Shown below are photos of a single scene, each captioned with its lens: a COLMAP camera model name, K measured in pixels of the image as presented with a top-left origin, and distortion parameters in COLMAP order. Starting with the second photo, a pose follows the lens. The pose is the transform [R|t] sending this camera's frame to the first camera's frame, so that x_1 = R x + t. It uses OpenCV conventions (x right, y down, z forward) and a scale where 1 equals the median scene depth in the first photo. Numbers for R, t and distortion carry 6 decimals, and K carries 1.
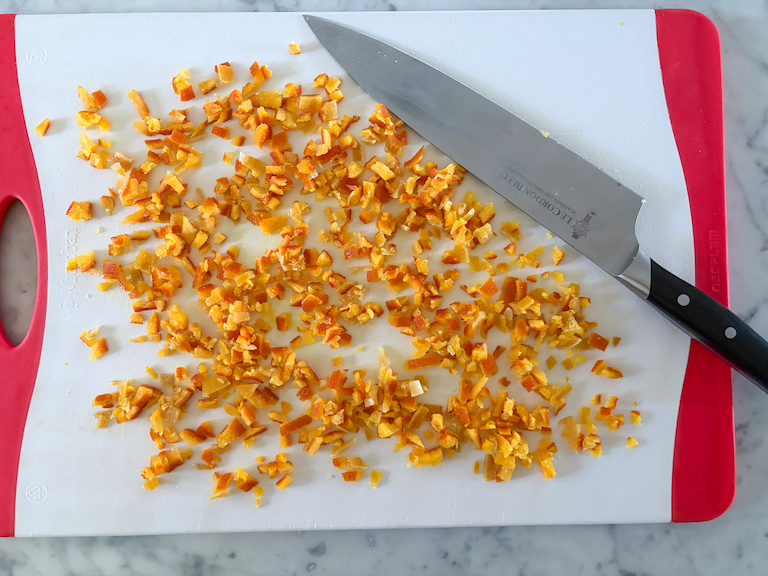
lens RADIAL K [[598.4, 0, 384.0], [0, 598.4, 288.0], [0, 0, 1]] dist [-0.051386, 0.007486]
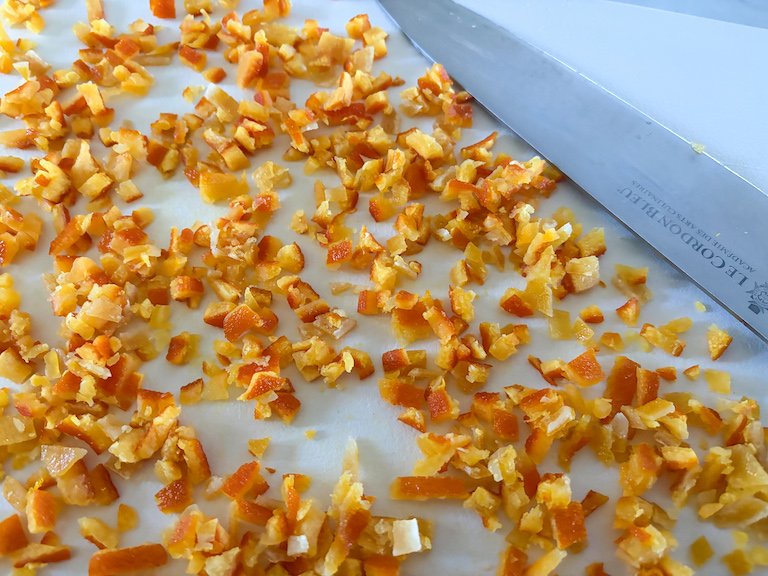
lens RADIAL K [[598.4, 0, 384.0], [0, 598.4, 288.0], [0, 0, 1]] dist [-0.051386, 0.007486]
pose [[0.976708, 0.192430, -0.094932, 0.042706], [-0.214268, 0.898235, -0.383748, 0.171321], [0.011427, 0.395151, 0.918545, 0.505019]]
